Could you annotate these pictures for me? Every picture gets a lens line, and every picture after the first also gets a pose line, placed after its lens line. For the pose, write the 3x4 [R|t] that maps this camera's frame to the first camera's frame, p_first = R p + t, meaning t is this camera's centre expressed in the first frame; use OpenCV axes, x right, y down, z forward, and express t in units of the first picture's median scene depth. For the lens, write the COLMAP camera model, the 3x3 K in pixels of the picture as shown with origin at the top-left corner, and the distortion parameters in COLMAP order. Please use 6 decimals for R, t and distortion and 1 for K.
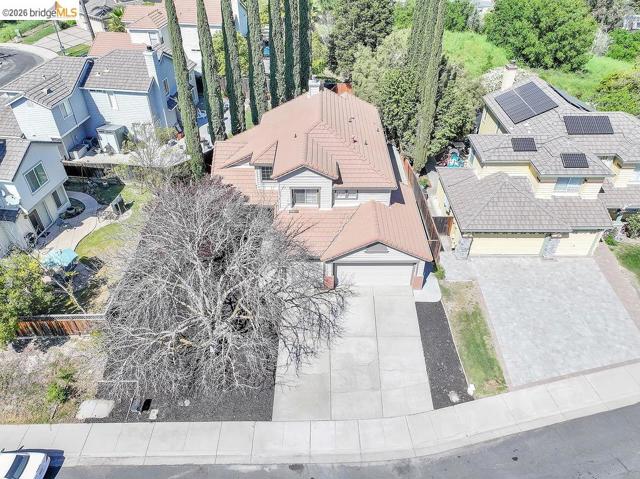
lens RADIAL K [[454.6, 0, 319.9], [0, 454.6, 239.2], [0, 0, 1]] dist [0.002960, 0.002598]
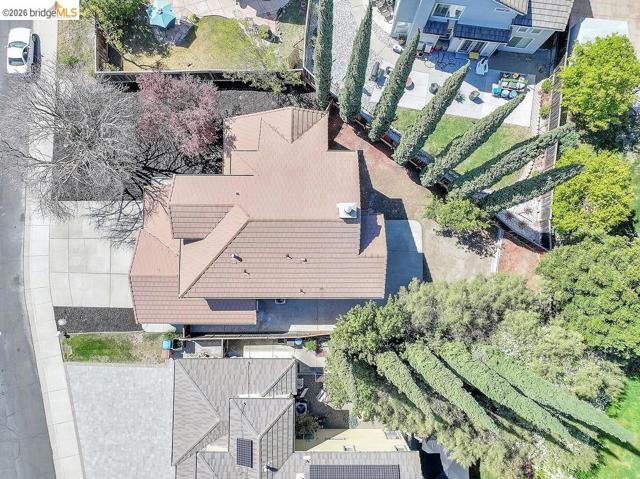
lens RADIAL K [[454.6, 0, 319.5], [0, 454.6, 240.3], [0, 0, 1]] dist [0.002960, 0.002598]
pose [[-0.003698, 0.996712, -0.080940, 0.138283], [-0.632406, 0.060368, 0.772281, -1.247520], [0.774628, 0.054042, 0.630104, 0.659215]]
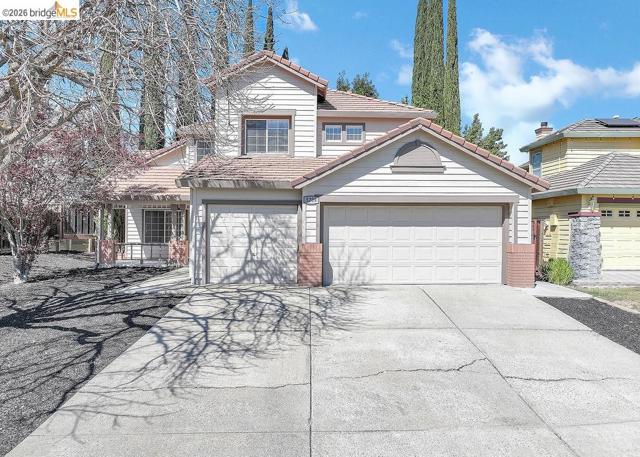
lens RADIAL K [[453.8, 0, 319.9], [0, 453.8, 228.7], [0, 0, 1]] dist [-0.000598, 0.012320]
pose [[0.999712, 0.004780, 0.023518, 0.021520], [0.010816, 0.785070, -0.619312, 0.369003], [-0.021424, 0.619388, 0.784793, 0.738400]]
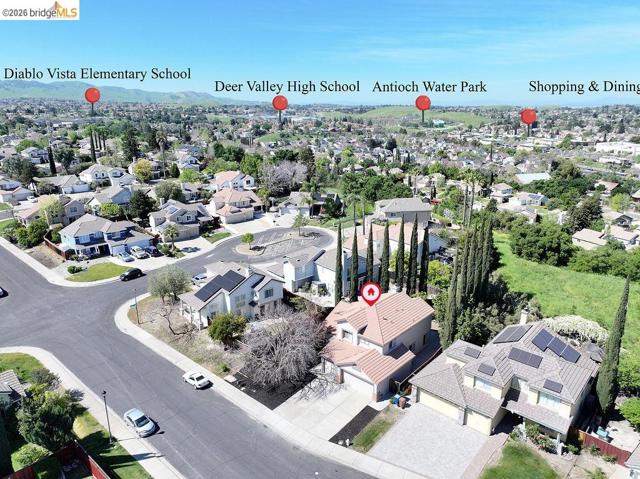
lens RADIAL K [[454.6, 0, 319.9], [0, 454.6, 241.0], [0, 0, 1]] dist [0.002960, 0.002598]
pose [[0.737069, 0.191196, -0.648208, 1.287924], [-0.409346, 0.889487, -0.203098, -0.004138], [0.537741, 0.415038, 0.733879, -0.864617]]
